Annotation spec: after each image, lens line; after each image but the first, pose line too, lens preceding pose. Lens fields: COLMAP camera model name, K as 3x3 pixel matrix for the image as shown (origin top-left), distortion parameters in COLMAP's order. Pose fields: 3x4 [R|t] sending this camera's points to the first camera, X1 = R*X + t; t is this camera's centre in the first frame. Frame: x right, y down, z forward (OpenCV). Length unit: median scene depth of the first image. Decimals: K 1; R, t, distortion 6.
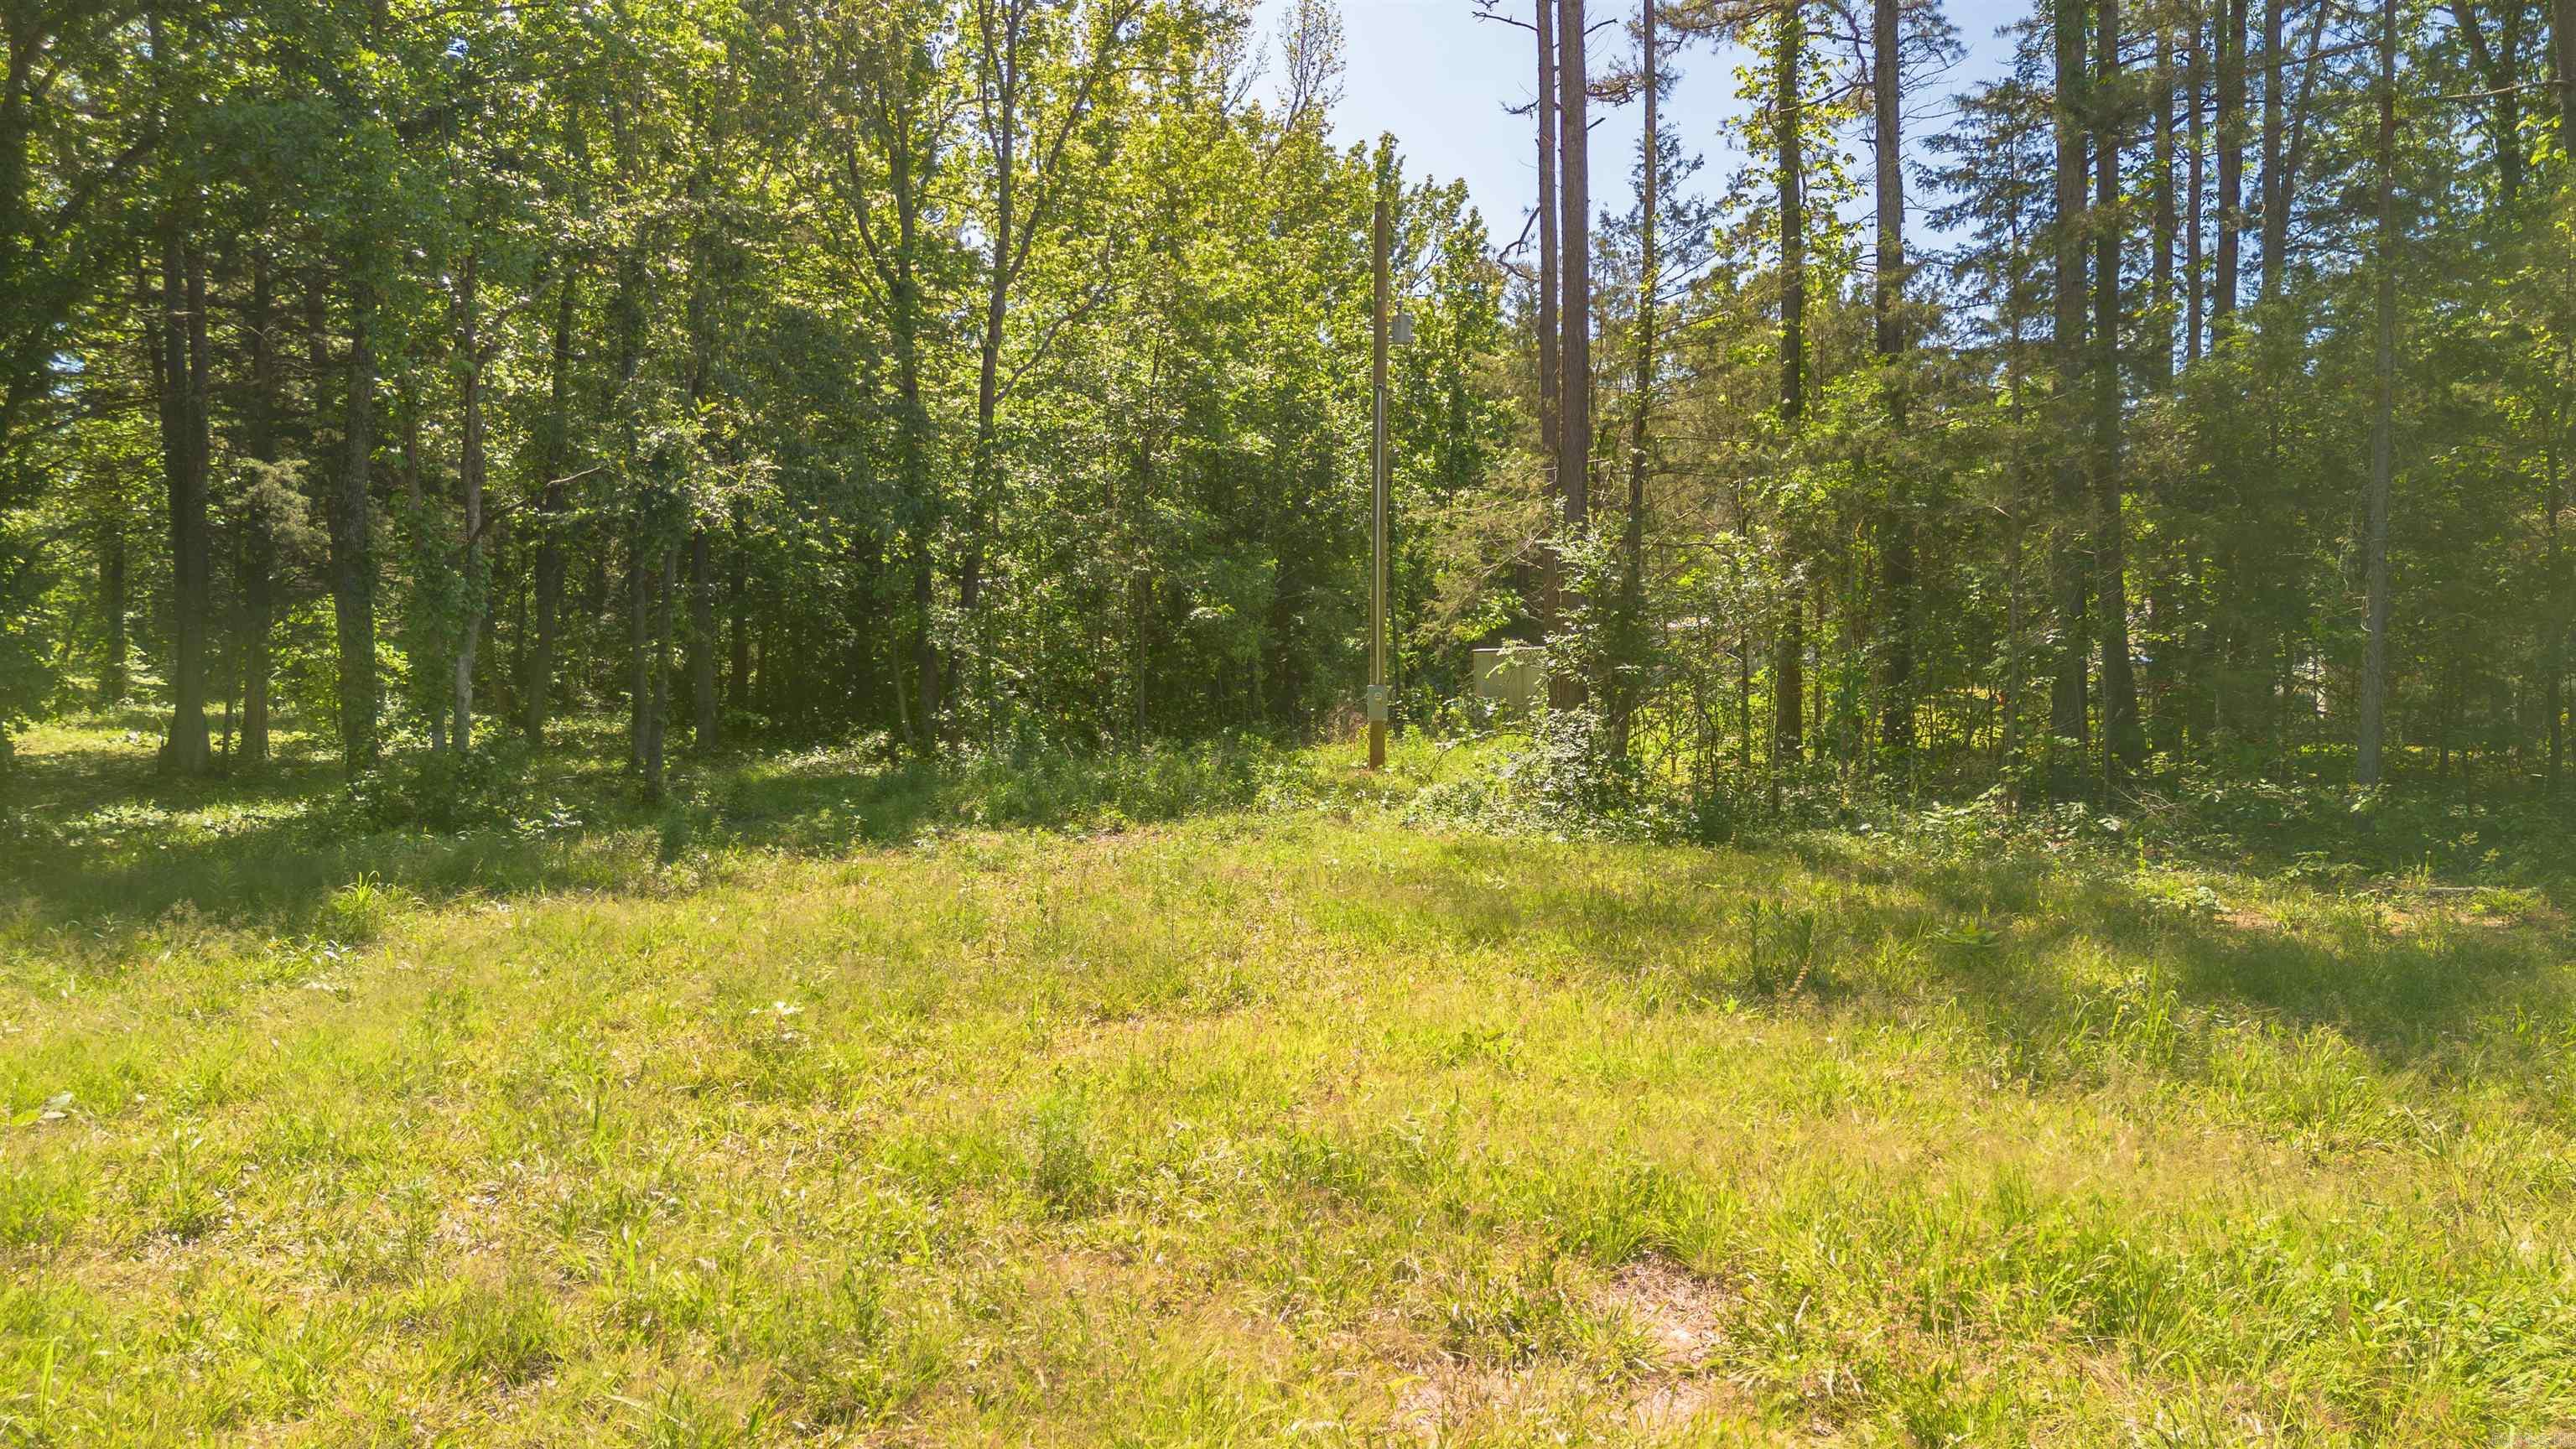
lens RADIAL K [[1797.6, 0, 1281.4], [0, 1797.6, 711.8], [0, 0, 1]] dist [0.073749, -0.071691]
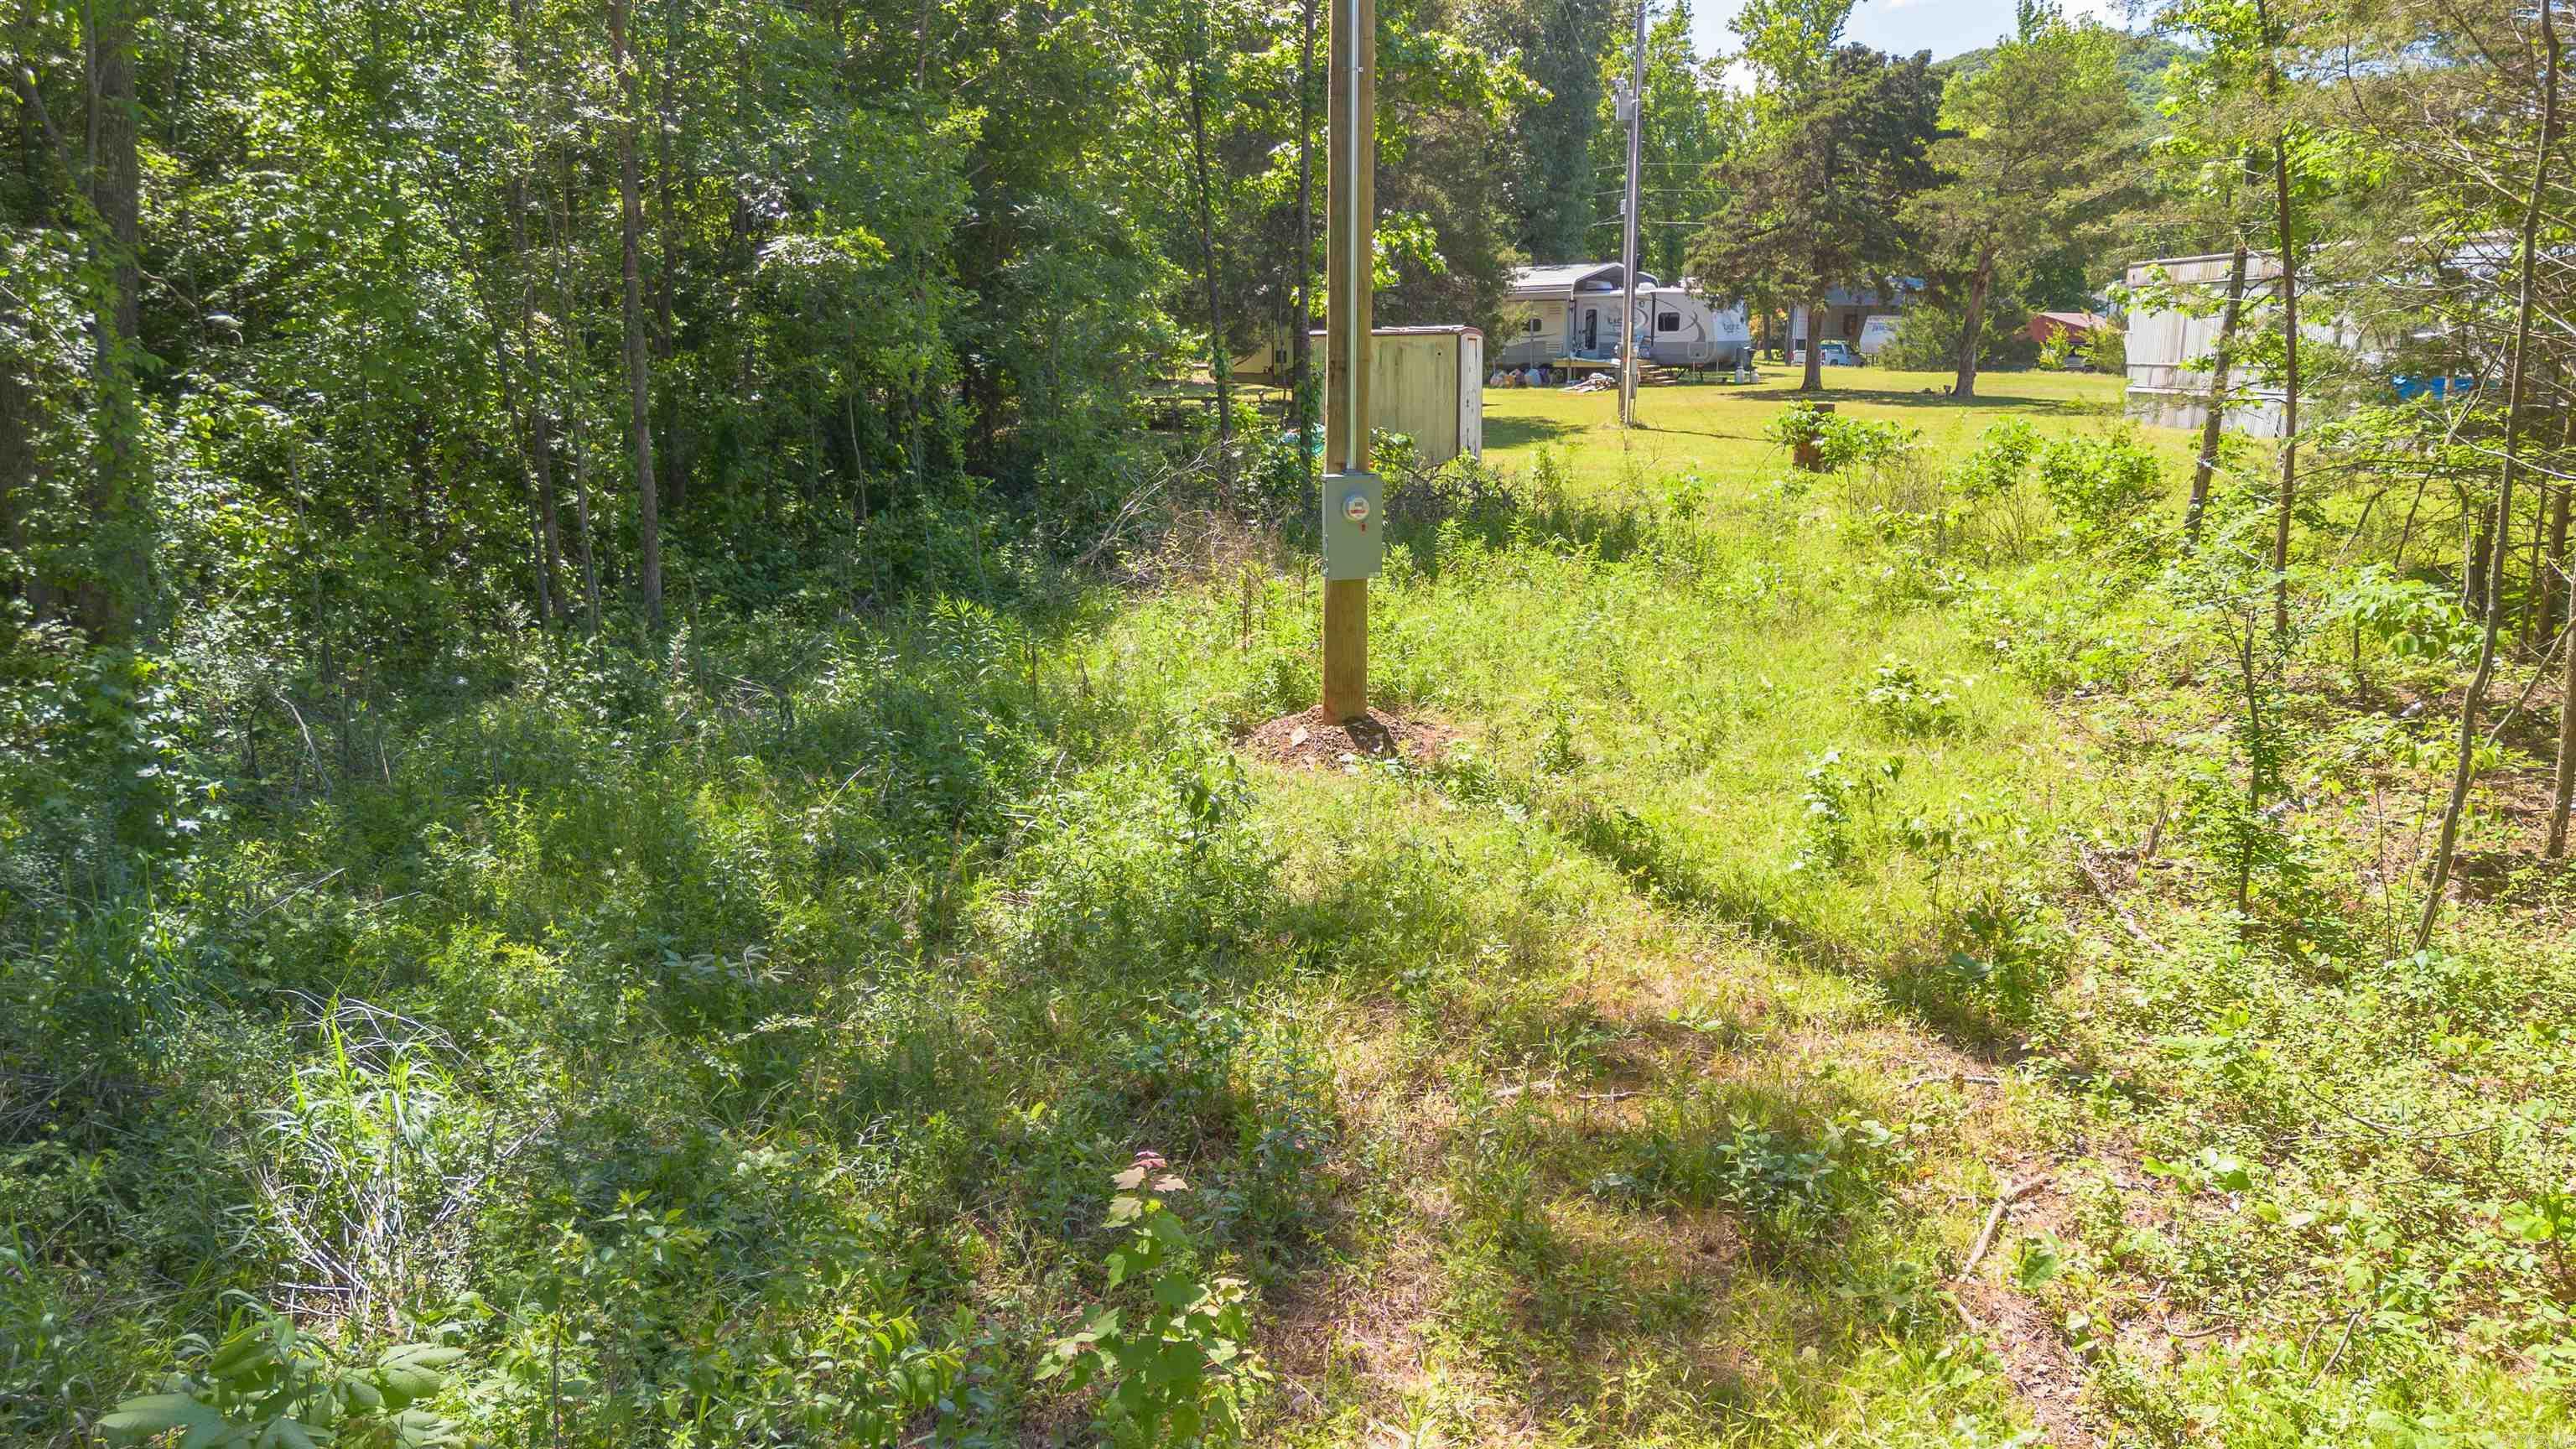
lens RADIAL K [[1797.6, 0, 1290.5], [0, 1797.6, 732.8], [0, 0, 1]] dist [0.073749, -0.071691]
pose [[0.977128, -0.049945, 0.206702, -0.025607], [0.007719, 0.979717, 0.200239, -0.031352], [-0.212510, -0.194064, 0.957694, 0.593172]]
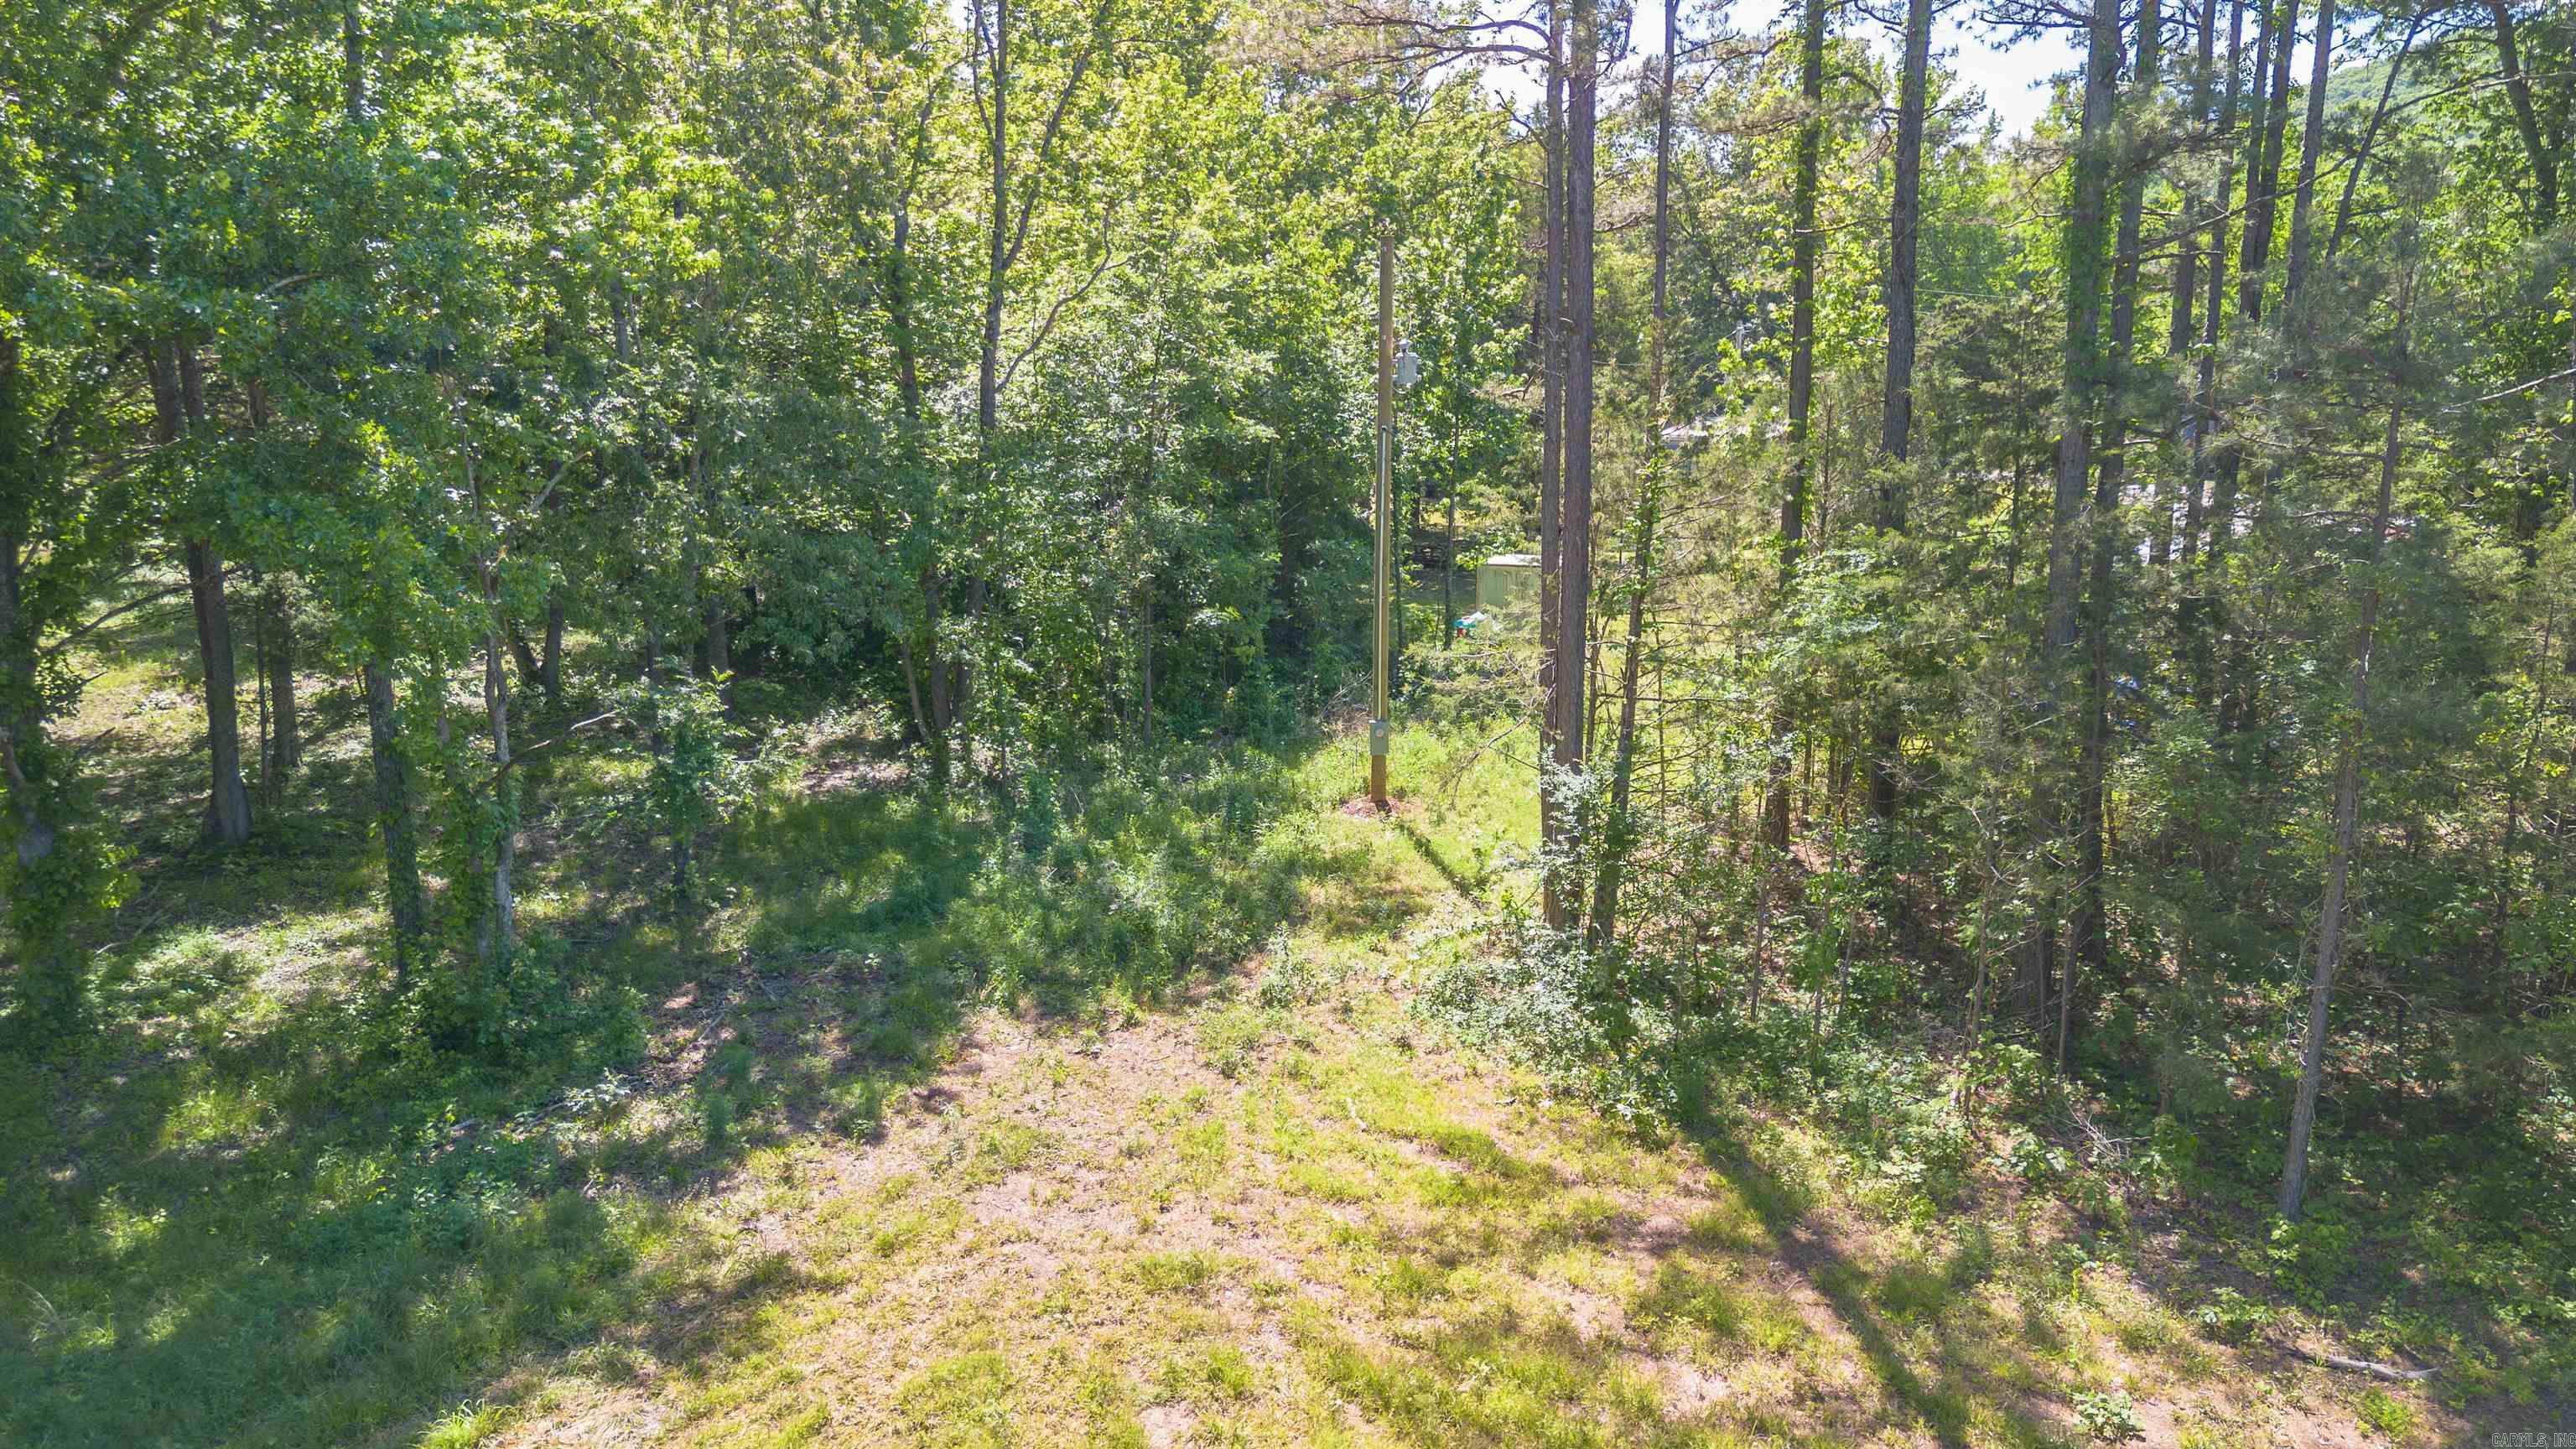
lens RADIAL K [[1797.6, 0, 1298.0], [0, 1797.6, 720.4], [0, 0, 1]] dist [0.073749, -0.071691]
pose [[0.999975, 0.001949, 0.006755, 0.000474], [-0.003237, 0.980535, 0.196317, -0.192443], [-0.006241, -0.196334, 0.980517, -0.006095]]
